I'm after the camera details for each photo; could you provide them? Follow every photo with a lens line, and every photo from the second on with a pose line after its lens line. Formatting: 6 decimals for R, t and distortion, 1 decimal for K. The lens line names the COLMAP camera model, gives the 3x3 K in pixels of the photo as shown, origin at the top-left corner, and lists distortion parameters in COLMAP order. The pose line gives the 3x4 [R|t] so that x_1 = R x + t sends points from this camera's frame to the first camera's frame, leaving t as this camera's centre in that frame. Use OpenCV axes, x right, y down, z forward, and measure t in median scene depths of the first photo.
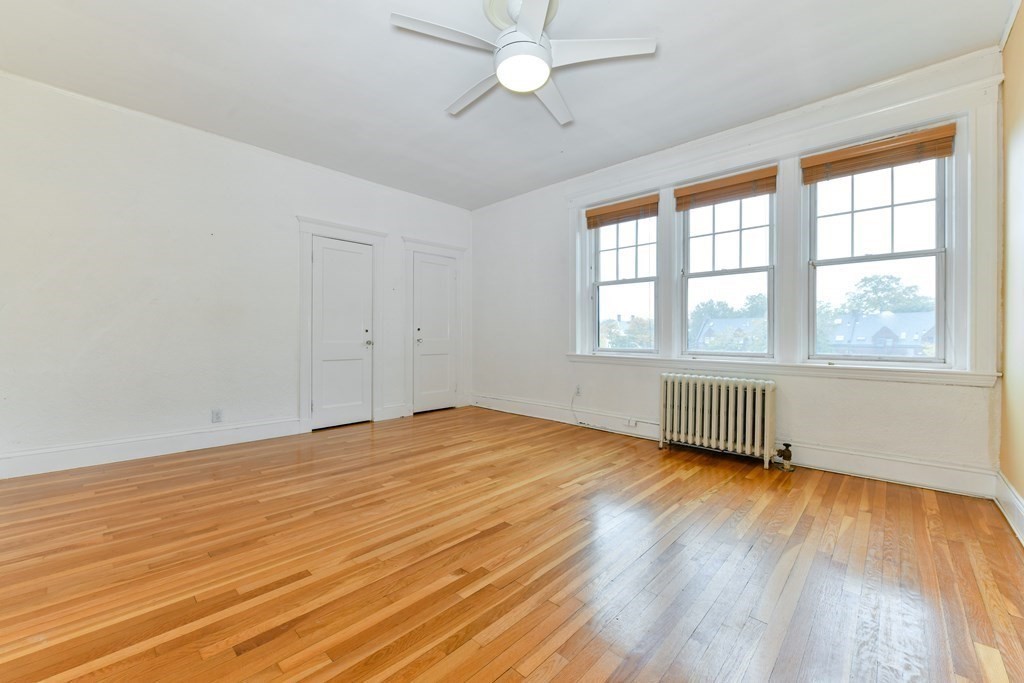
lens RADIAL K [[410.5, 0, 520.5], [0, 410.5, 336.2], [0, 0, 1]] dist [-0.001856, -0.000802]
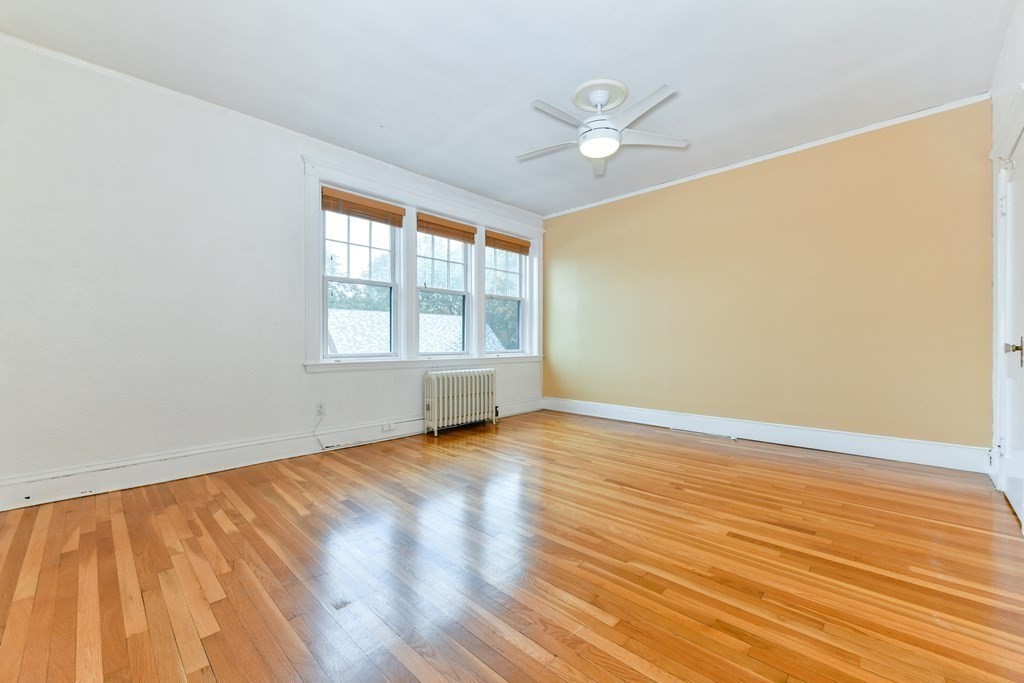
lens RADIAL K [[410.5, 0, 519.9], [0, 410.5, 335.7], [0, 0, 1]] dist [-0.001856, -0.000802]
pose [[0.007552, 0.007827, 0.999941, -1.213872], [0.002624, 0.999966, -0.007847, -0.001559], [-0.999968, 0.002683, 0.007531, 1.120981]]
